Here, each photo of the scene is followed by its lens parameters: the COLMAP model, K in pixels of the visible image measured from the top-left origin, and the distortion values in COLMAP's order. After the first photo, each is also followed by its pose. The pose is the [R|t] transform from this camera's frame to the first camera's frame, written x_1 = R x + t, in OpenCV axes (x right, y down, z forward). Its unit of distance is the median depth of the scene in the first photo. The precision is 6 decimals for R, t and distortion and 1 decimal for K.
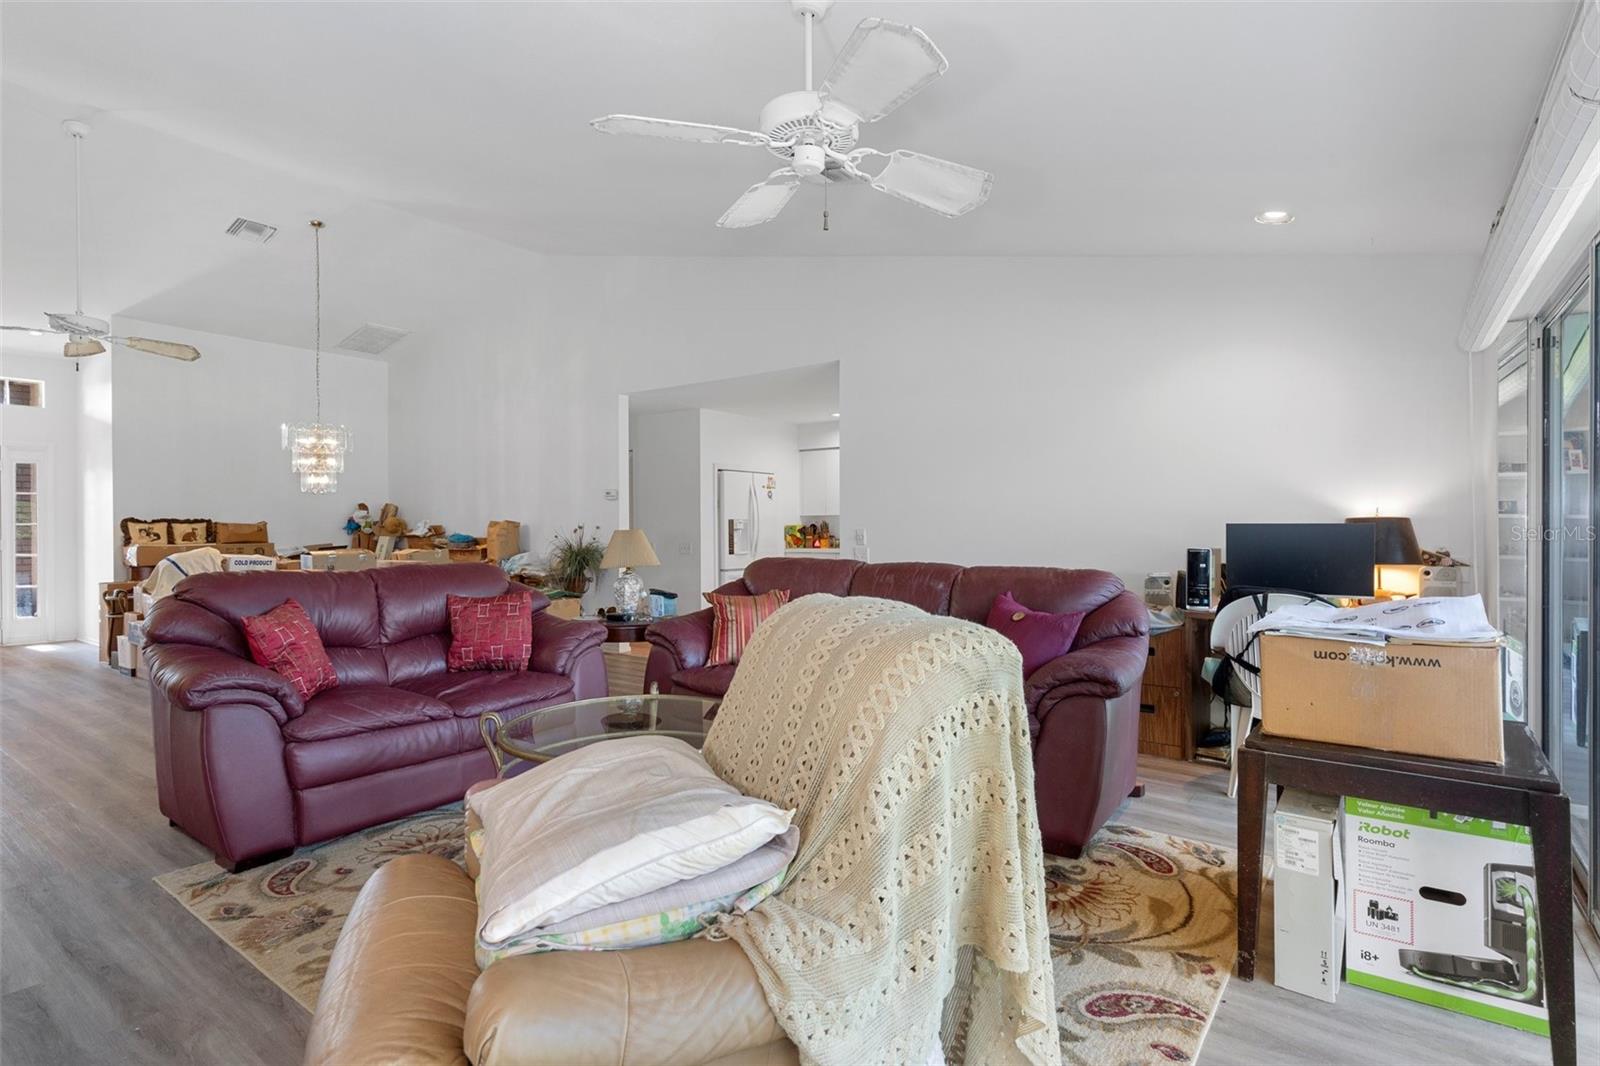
lens RADIAL K [[779.1, 0, 794.5], [0, 779.1, 529.5], [0, 0, 1]] dist [-0.000625, -0.000153]
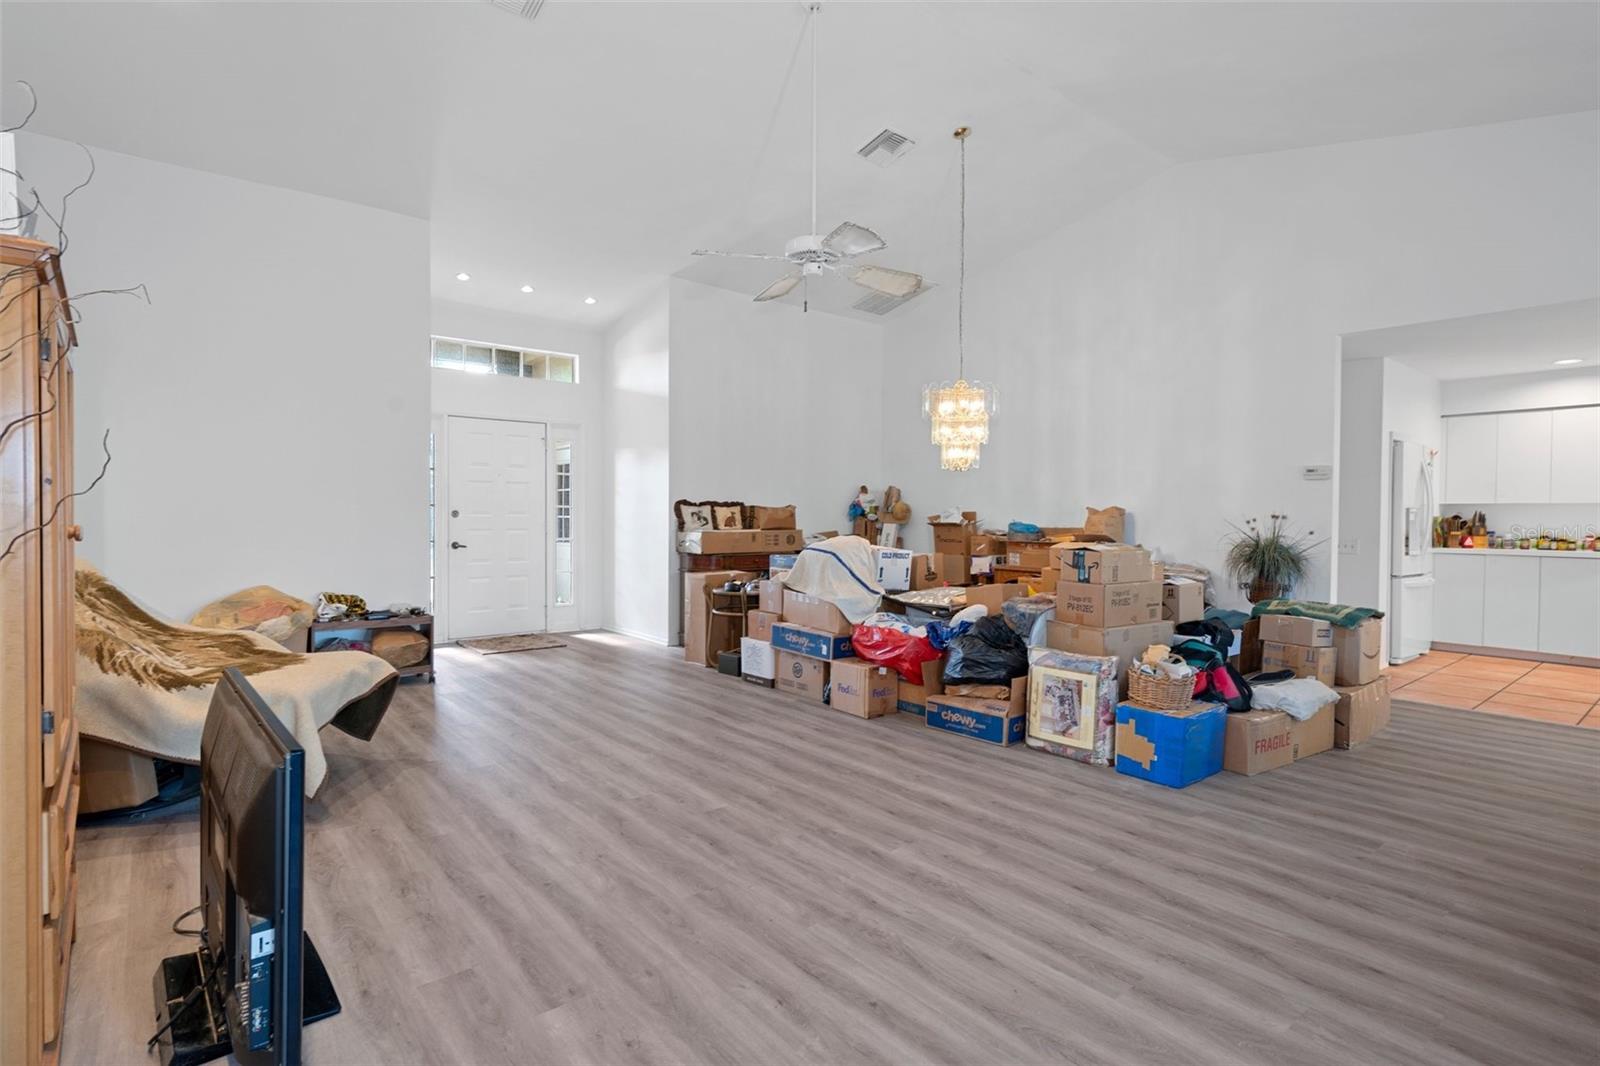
lens RADIAL K [[755.2, 0, 797.4], [0, 755.2, 524.5], [0, 0, 1]] dist [0.001901, 0.000745]
pose [[0.965575, 0.015019, -0.259689, -0.472125], [-0.012312, 0.999852, 0.012049, 0.001301], [0.259832, -0.008437, 0.965617, 0.170165]]
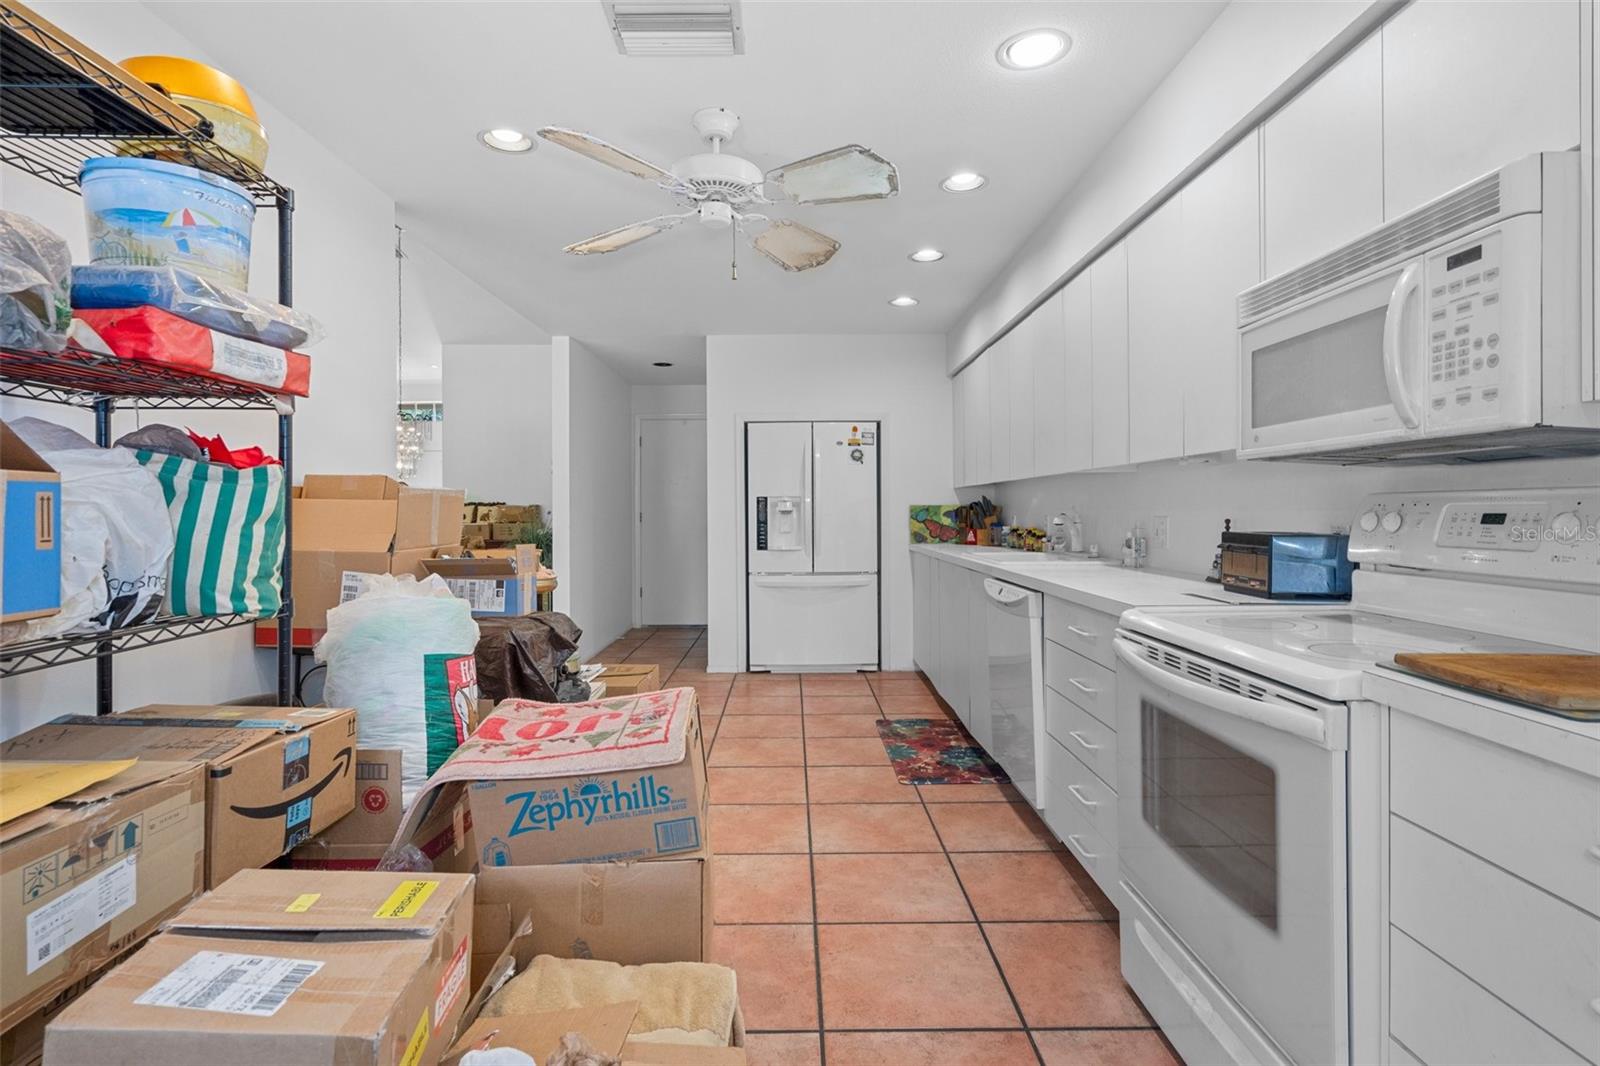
lens RADIAL K [[767.7, 0, 799.8], [0, 767.7, 512.9], [0, 0, 1]] dist [0.001242, 0.000133]
pose [[0.599232, 0.003332, -0.800569, 0.486159], [-0.000251, 0.999992, 0.003974, -0.001887], [0.800576, -0.002180, 0.599228, 0.671832]]
